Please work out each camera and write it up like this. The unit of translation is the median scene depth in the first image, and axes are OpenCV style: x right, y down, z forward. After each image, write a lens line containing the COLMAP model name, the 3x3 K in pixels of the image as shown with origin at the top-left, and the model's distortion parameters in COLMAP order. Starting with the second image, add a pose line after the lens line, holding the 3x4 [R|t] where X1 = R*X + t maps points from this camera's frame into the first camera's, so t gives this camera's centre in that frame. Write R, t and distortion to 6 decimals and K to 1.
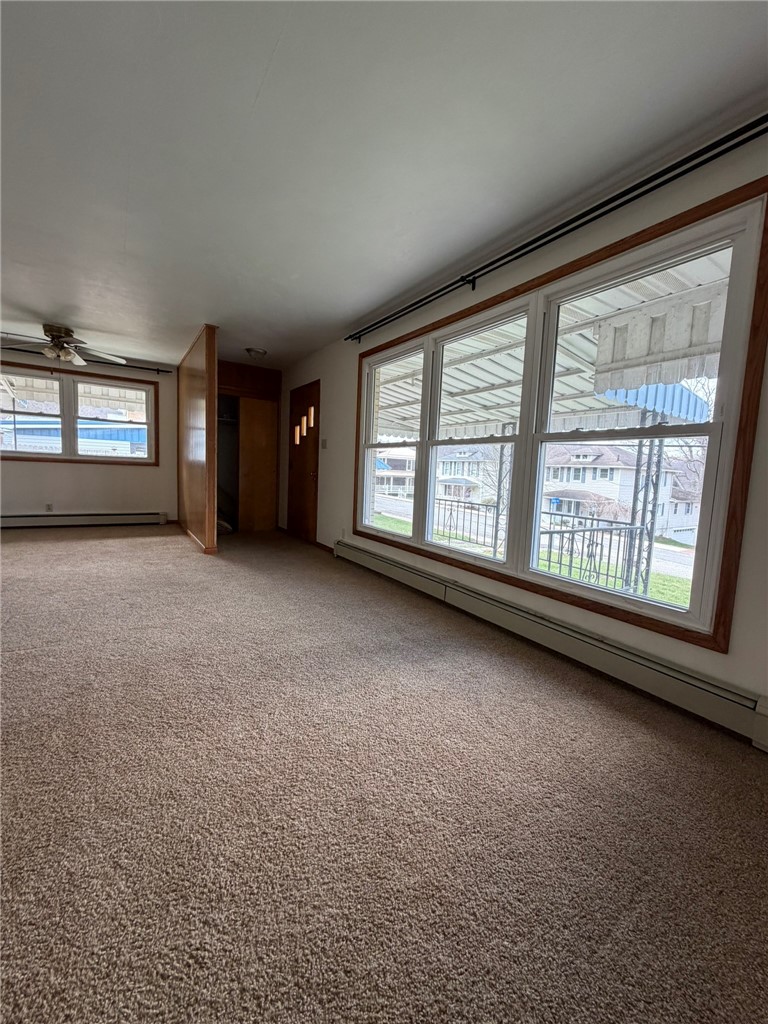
lens RADIAL K [[409.6, 0, 384.0], [0, 409.6, 512.0], [0, 0, 1]] dist [-0.000710, -0.000330]
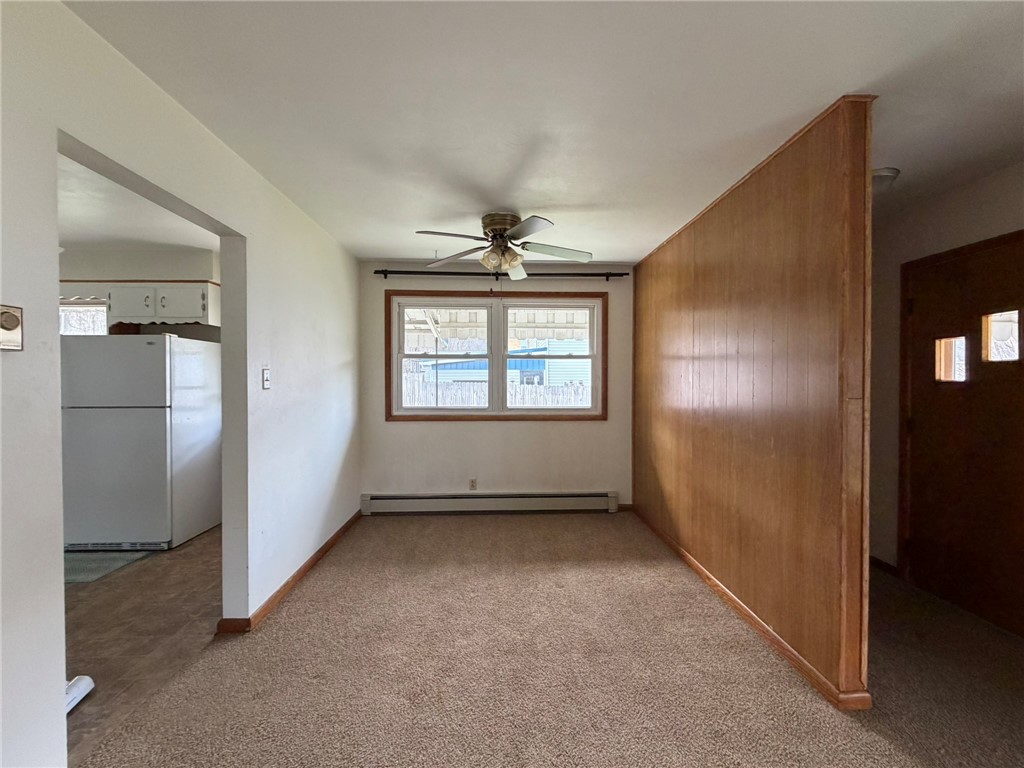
lens RADIAL K [[409.6, 0, 512.0], [0, 409.6, 384.0], [0, 0, 1]] dist [-0.000710, -0.000330]
pose [[0.857663, -0.034459, -0.513056, -0.376503], [-0.014882, 0.995671, -0.091750, -0.116660], [0.513996, 0.086326, 0.853438, 0.400331]]
